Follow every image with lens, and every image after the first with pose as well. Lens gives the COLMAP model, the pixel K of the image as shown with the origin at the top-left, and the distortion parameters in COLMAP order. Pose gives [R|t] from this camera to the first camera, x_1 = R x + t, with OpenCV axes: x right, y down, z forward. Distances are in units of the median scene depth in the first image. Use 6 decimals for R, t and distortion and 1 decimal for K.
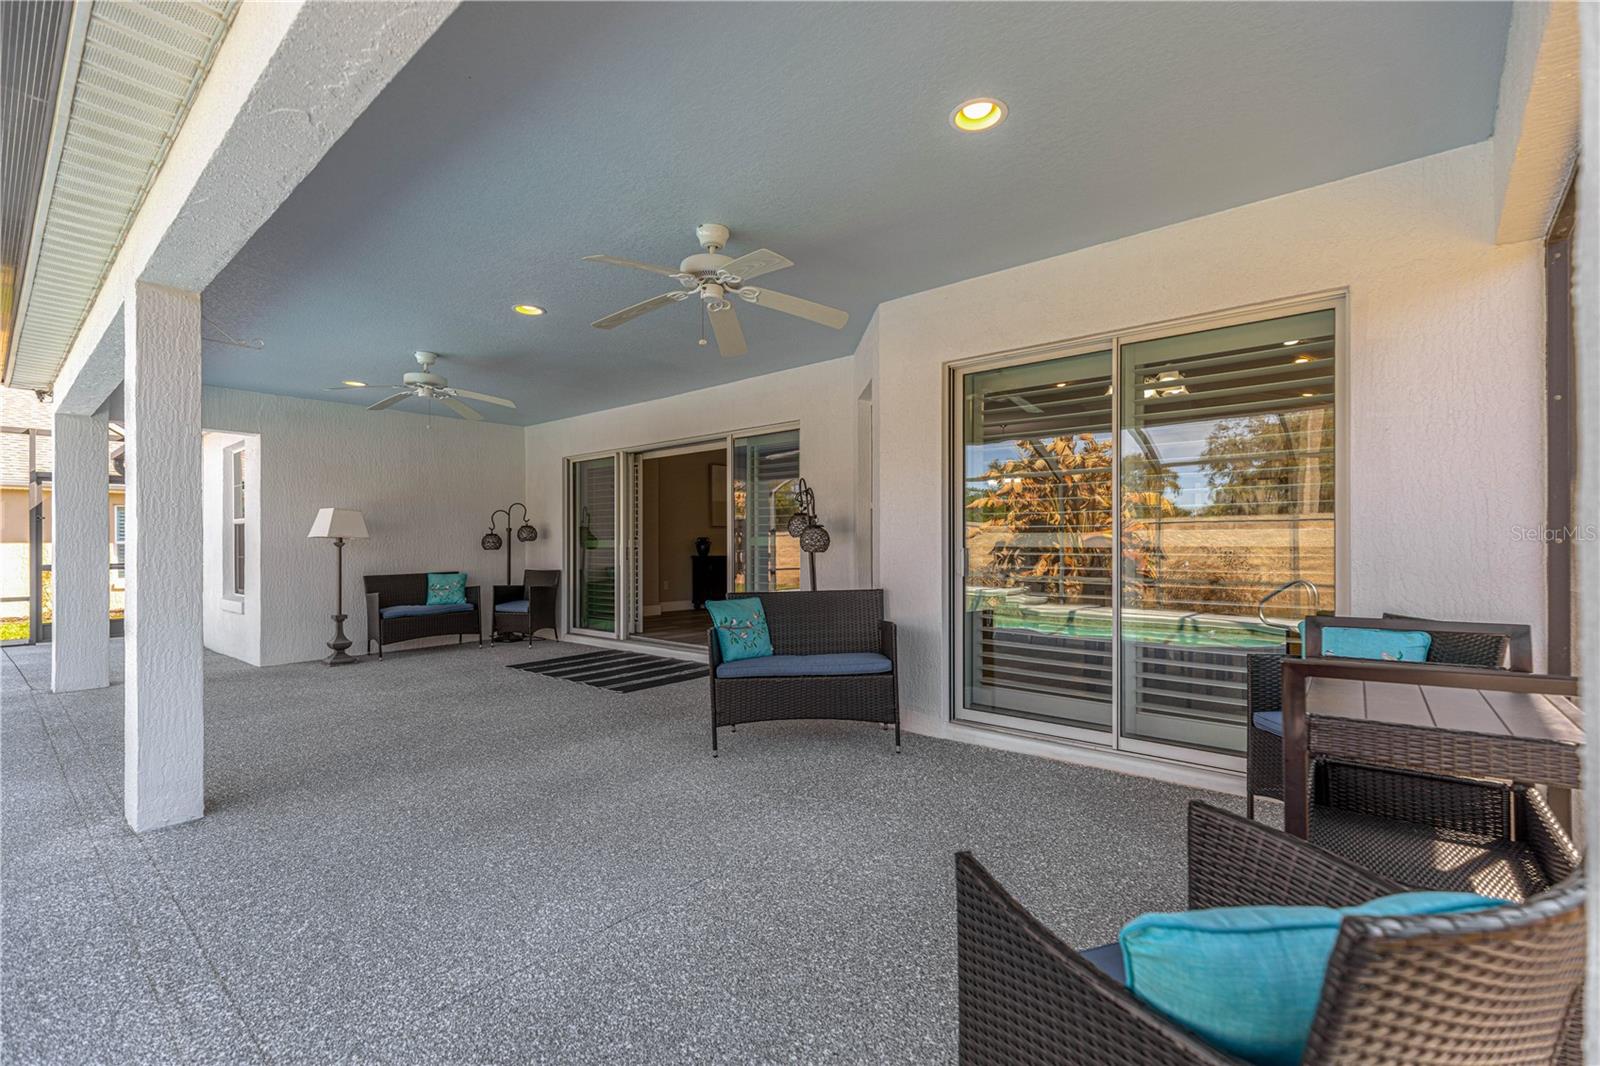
lens RADIAL K [[715.5, 0, 807.5], [0, 715.5, 539.7], [0, 0, 1]] dist [0.000423, -0.000318]
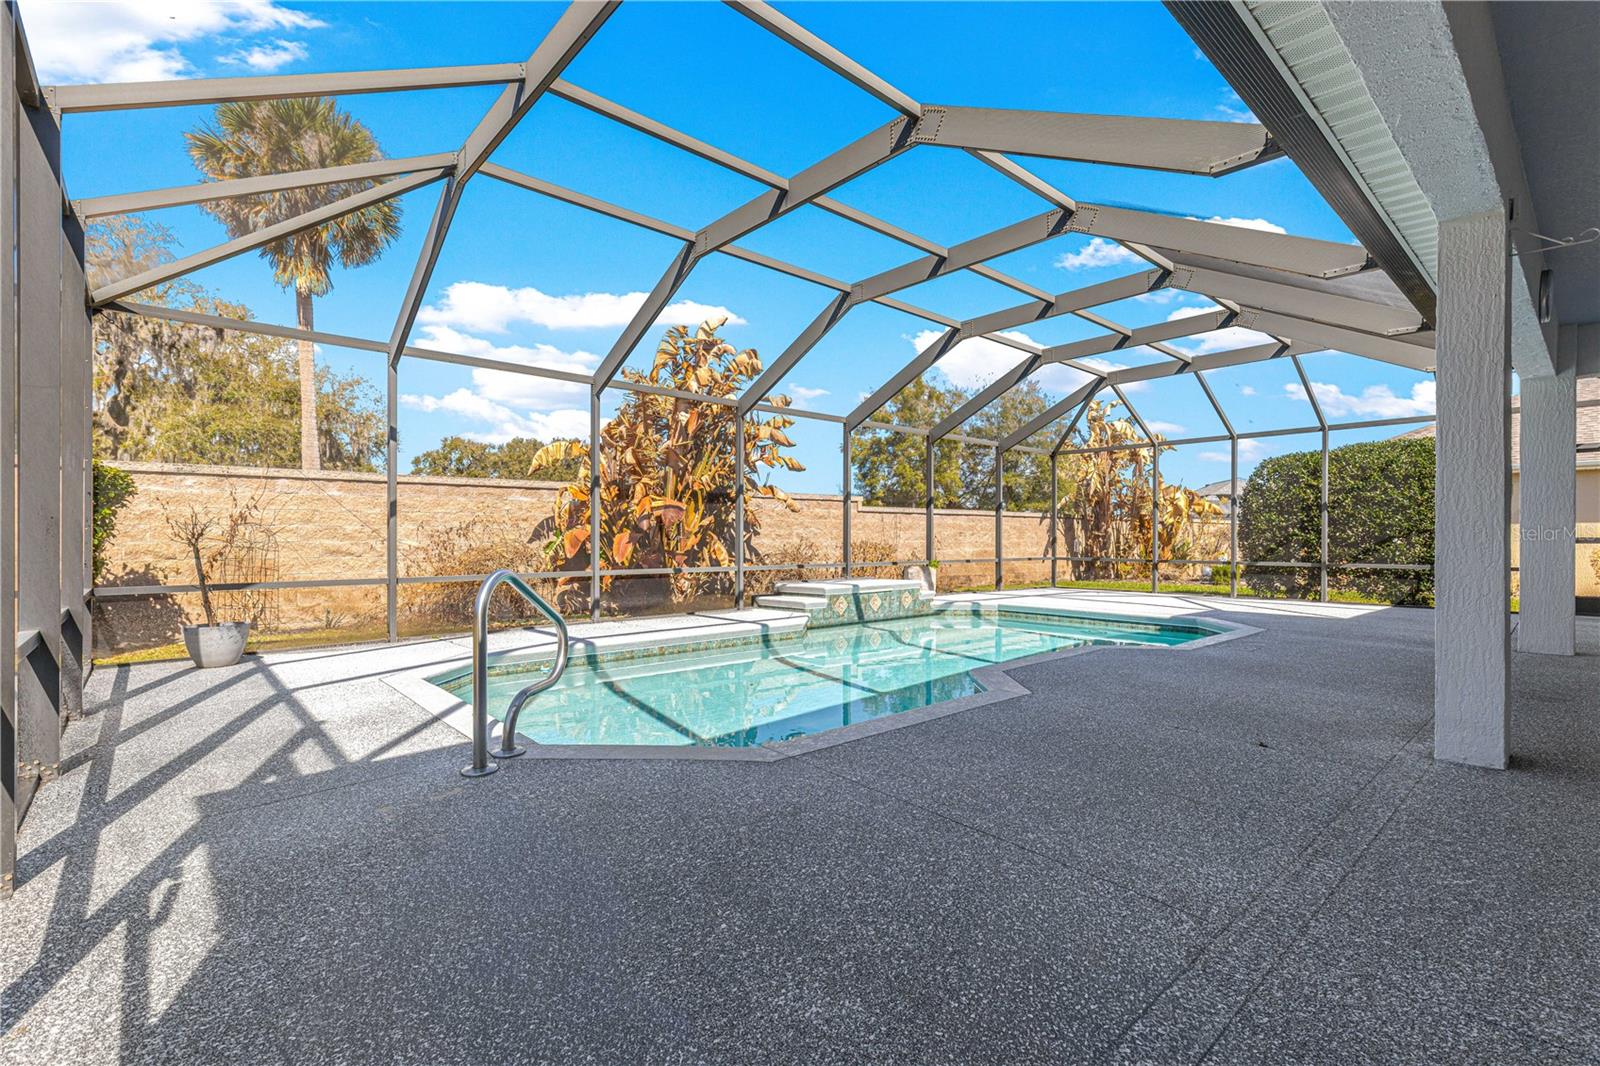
lens RADIAL K [[715.5, 0, 807.5], [0, 715.5, 539.7], [0, 0, 1]] dist [0.000423, -0.000318]
pose [[-0.142542, 0.005343, -0.989774, 0.113230], [0.000941, 0.999986, 0.005262, 0.045838], [0.989788, -0.000181, -0.142545, 0.130709]]
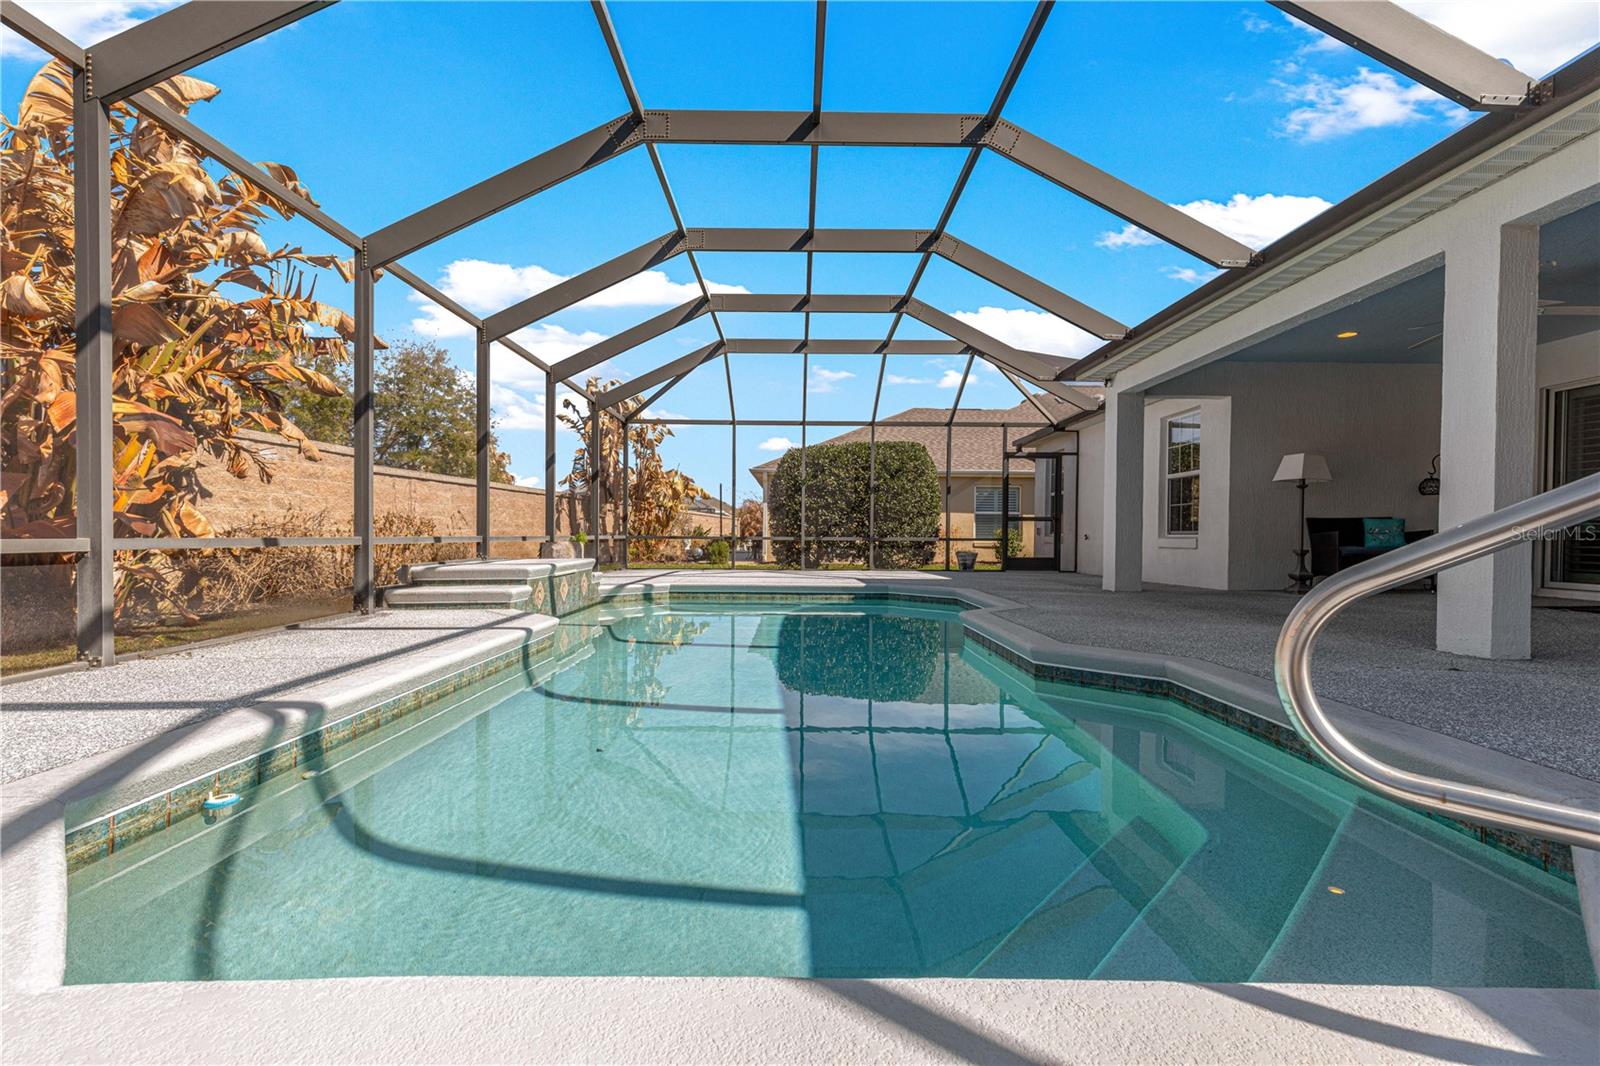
lens RADIAL K [[715.5, 0, 807.5], [0, 715.5, 539.7], [0, 0, 1]] dist [0.000423, -0.000318]
pose [[0.653026, 0.014008, -0.757206, -0.378478], [-0.007377, 0.999899, 0.012135, 0.099366], [0.757300, -0.002338, 0.653063, -0.383766]]
